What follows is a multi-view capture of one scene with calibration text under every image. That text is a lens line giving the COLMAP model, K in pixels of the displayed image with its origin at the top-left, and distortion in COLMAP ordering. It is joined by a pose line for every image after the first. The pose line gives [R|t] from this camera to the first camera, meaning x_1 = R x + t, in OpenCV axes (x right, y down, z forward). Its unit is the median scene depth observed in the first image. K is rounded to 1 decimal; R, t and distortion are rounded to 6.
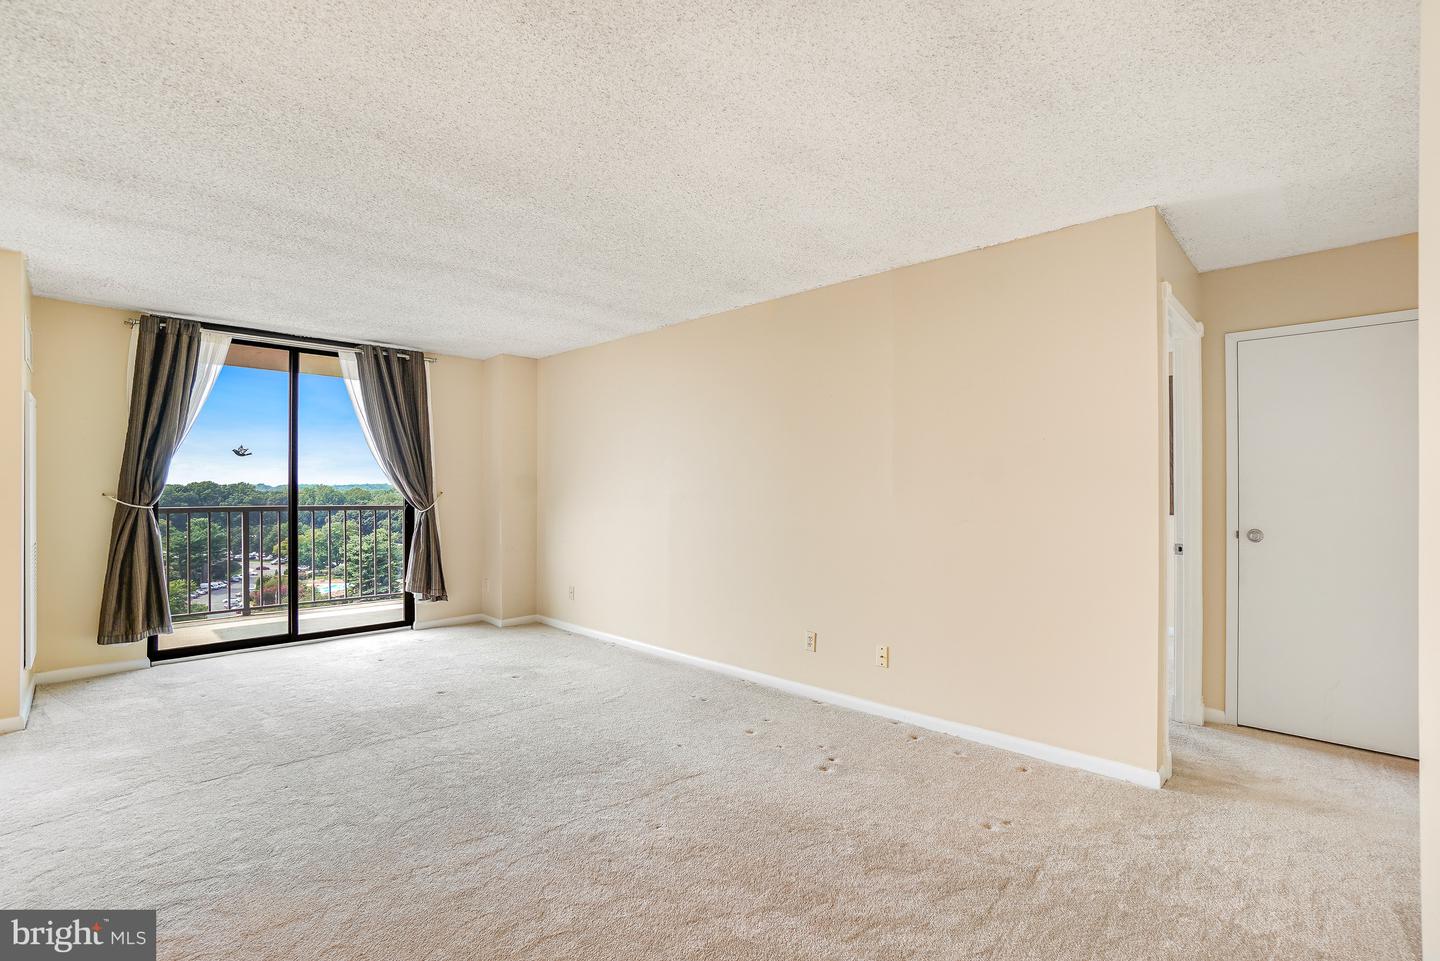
lens RADIAL K [[656.9, 0, 739.3], [0, 656.9, 481.3], [0, 0, 1]] dist [-0.070027, 0.036402]
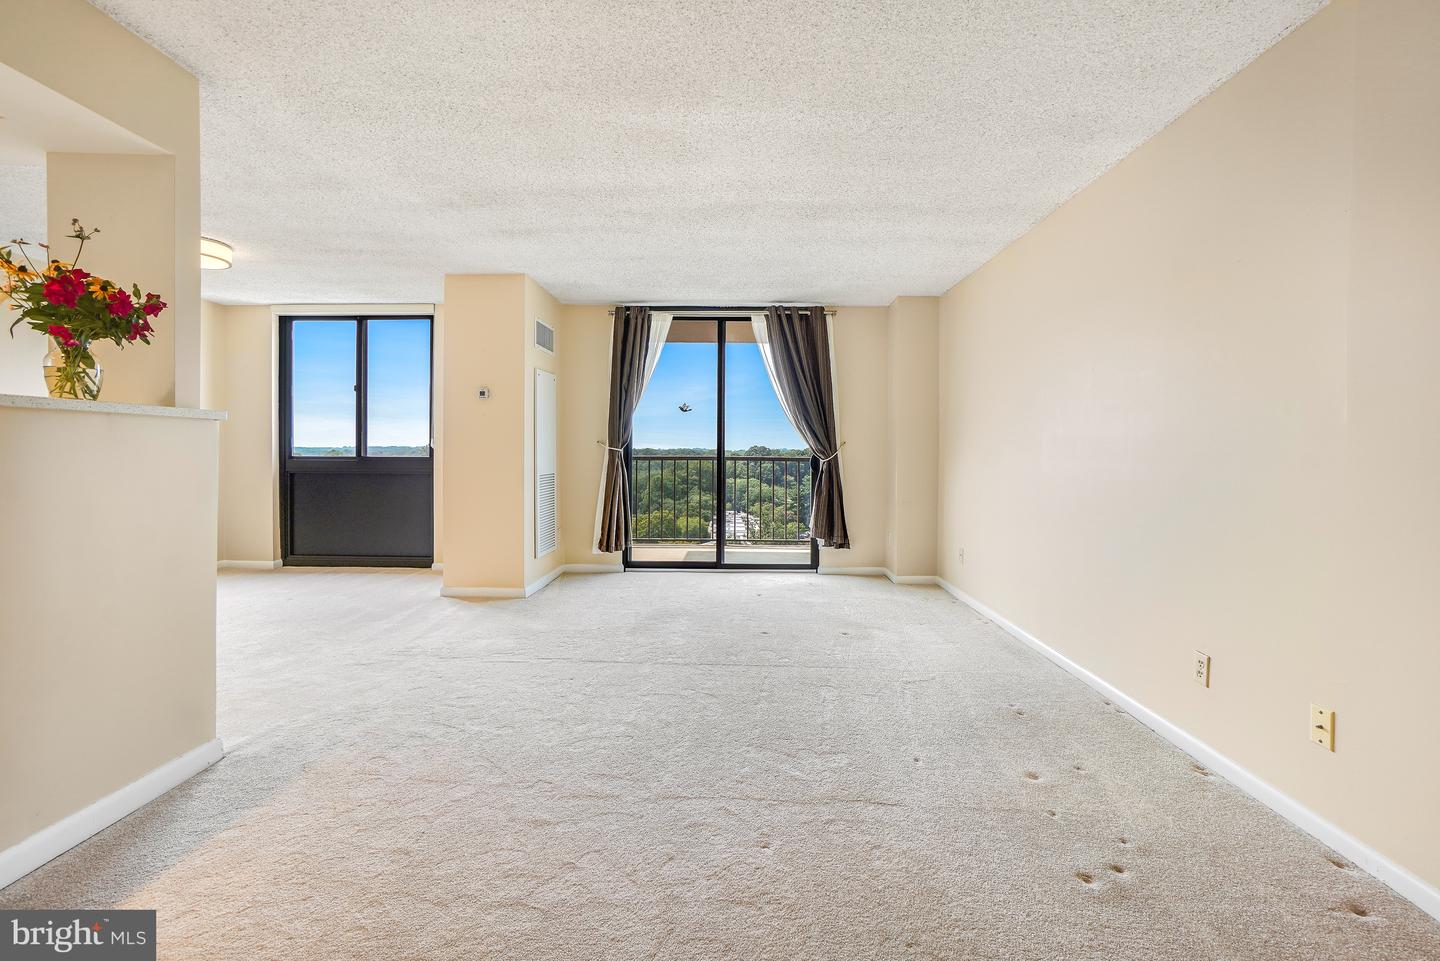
lens RADIAL K [[650.0, 0, 722.2], [0, 650.0, 452.3], [0, 0, 1]] dist [-0.028913, 0.012957]
pose [[0.693900, 0.006611, -0.720041, 0.161575], [0.002495, 0.999930, 0.011586, 0.022816], [0.720067, -0.009836, 0.693835, 0.179743]]
